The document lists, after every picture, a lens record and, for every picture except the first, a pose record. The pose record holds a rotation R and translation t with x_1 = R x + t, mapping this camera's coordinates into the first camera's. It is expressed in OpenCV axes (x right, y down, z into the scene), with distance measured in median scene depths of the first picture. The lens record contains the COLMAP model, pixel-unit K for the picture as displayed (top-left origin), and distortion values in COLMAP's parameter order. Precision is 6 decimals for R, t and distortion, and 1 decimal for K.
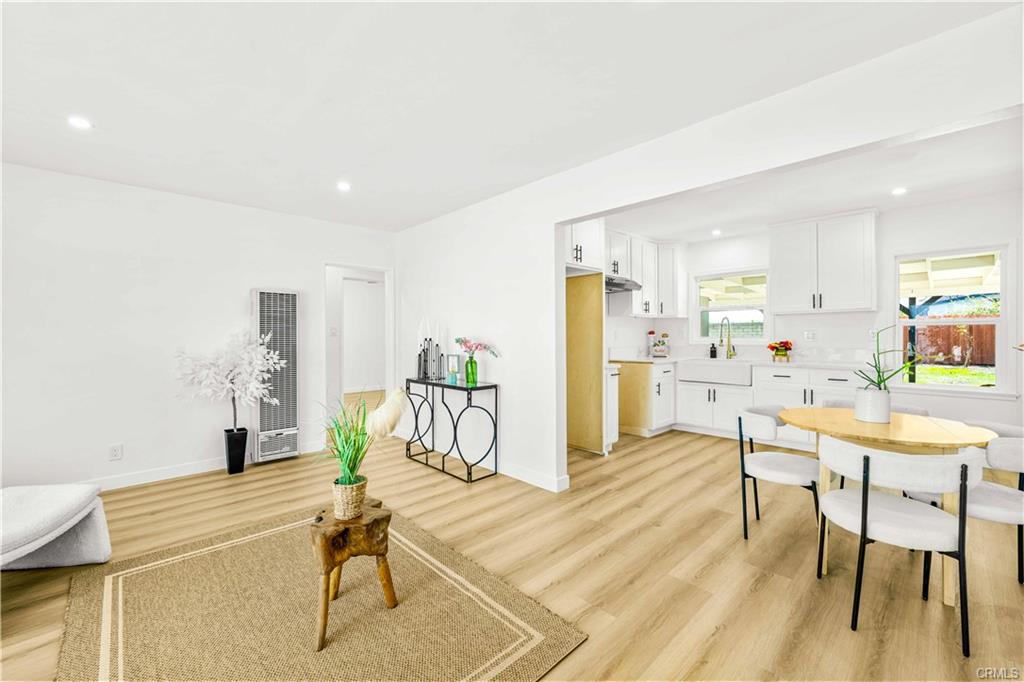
lens RADIAL K [[412.8, 0, 508.8], [0, 412.8, 336.1], [0, 0, 1]] dist [-0.001449, -0.000512]
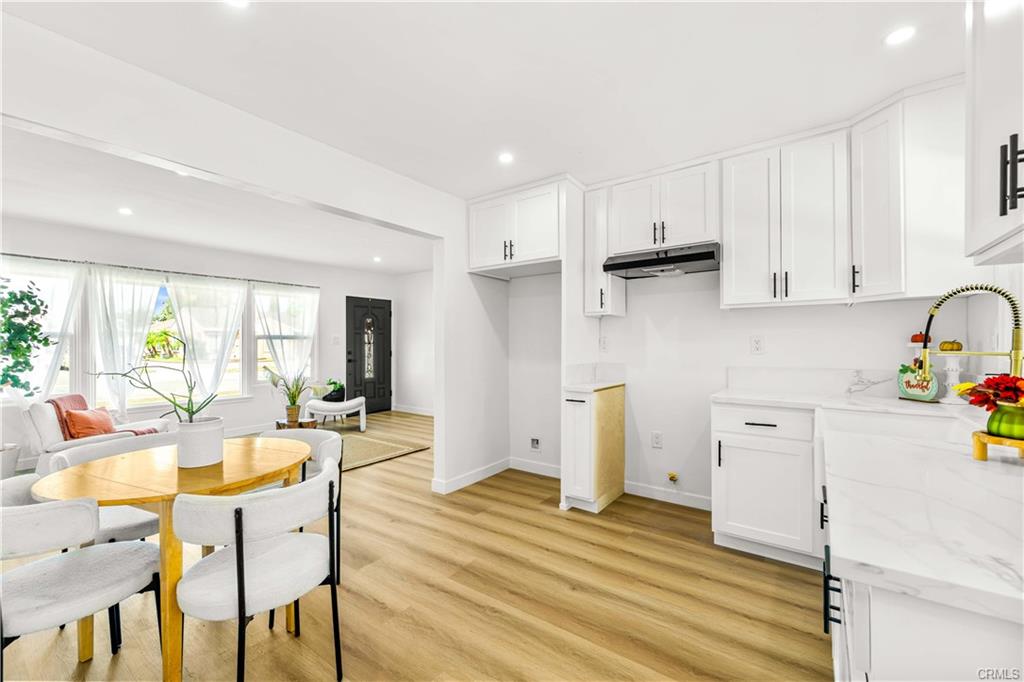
lens RADIAL K [[418.1, 0, 512.0], [0, 418.1, 341.0], [0, 0, 1]] dist [-0.000633, 0.000877]
pose [[0.185301, -0.000252, -0.982682, 1.031638], [-0.000002, 1.000000, -0.000257, -0.008938], [0.982682, 0.000050, 0.185301, 0.842875]]
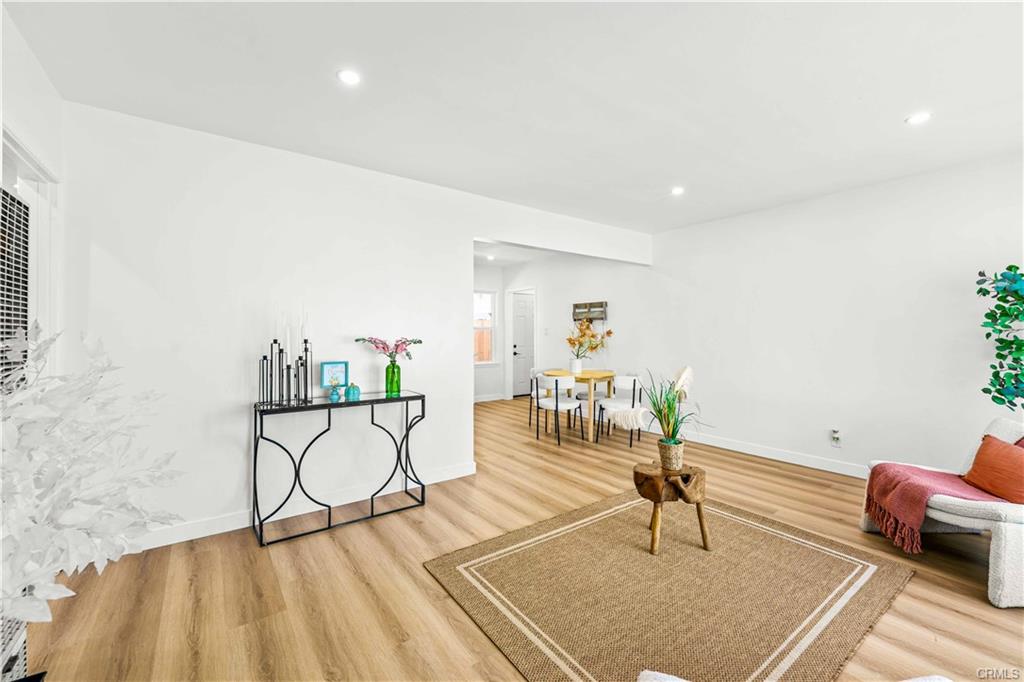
lens RADIAL K [[418.1, 0, 512.0], [0, 418.1, 341.0], [0, 0, 1]] dist [-0.000633, 0.000877]
pose [[0.122208, -0.008890, 0.992465, -0.847738], [0.002419, 0.999960, 0.008660, 0.003907], [-0.992502, 0.001343, 0.122224, 0.636596]]
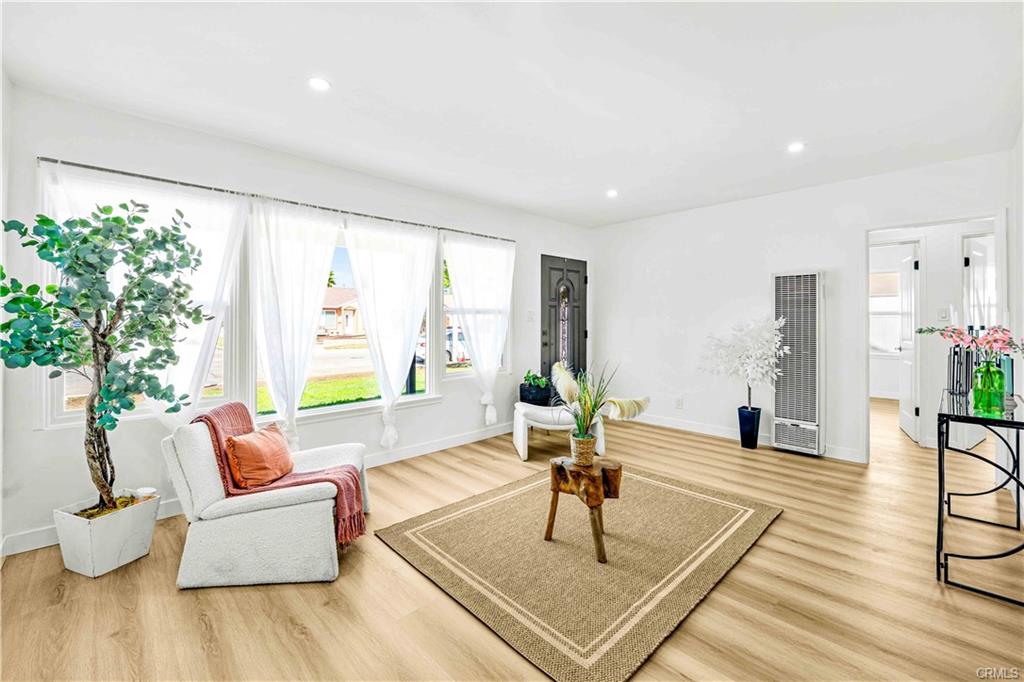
lens RADIAL K [[425.1, 0, 509.9], [0, 425.1, 313.8], [0, 0, 1]] dist [-0.002519, -0.000468]
pose [[0.006475, -0.010491, -0.999924, 0.434192], [-0.002264, 0.999942, -0.010506, -0.004772], [0.999976, 0.002332, 0.006451, 0.362741]]
